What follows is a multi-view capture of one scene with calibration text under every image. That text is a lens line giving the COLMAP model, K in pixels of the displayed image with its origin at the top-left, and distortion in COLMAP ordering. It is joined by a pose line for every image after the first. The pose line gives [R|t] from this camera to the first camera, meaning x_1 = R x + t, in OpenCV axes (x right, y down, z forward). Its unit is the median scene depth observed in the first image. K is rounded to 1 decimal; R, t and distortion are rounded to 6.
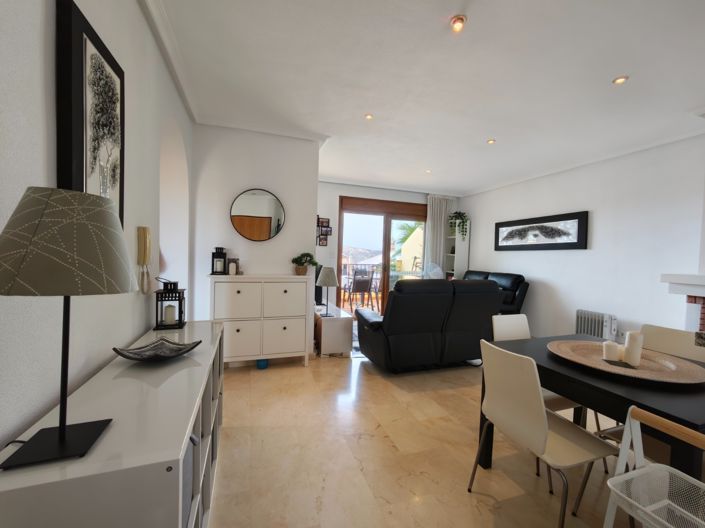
lens RADIAL K [[292.9, 0, 350.9], [0, 292.9, 265.1], [0, 0, 1]] dist [-0.001139, 0.001250]
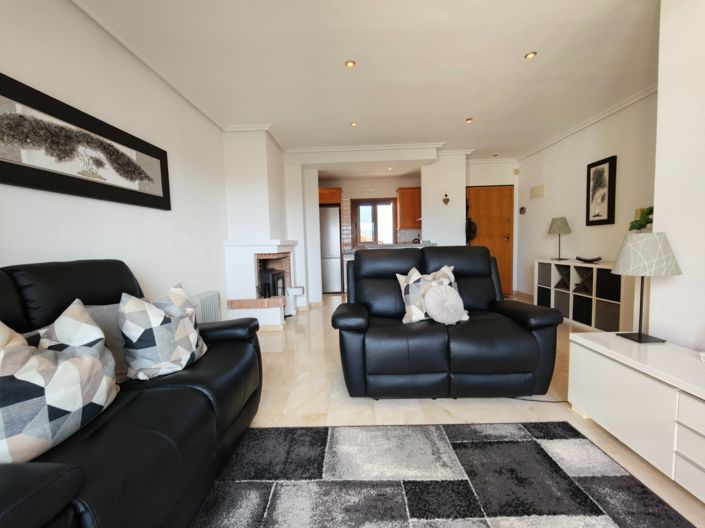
lens RADIAL K [[292.9, 0, 352.2], [0, 292.9, 263.9], [0, 0, 1]] dist [-0.001139, 0.001250]
pose [[-0.940648, -0.025058, 0.338458, 0.178653], [0.012462, 0.994048, 0.108230, 0.000570], [-0.339156, 0.106024, -0.934737, 1.483144]]
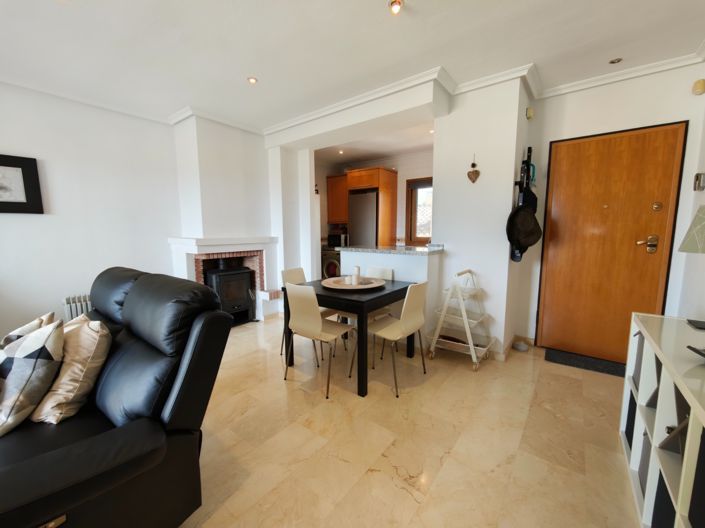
lens RADIAL K [[292.9, 0, 352.4], [0, 292.9, 263.6], [0, 0, 1]] dist [-0.001139, 0.001250]
pose [[-0.552441, -0.122258, 0.824537, -0.225743], [0.015476, 0.987510, 0.156792, -0.034129], [-0.833408, 0.099378, -0.543649, 0.763696]]
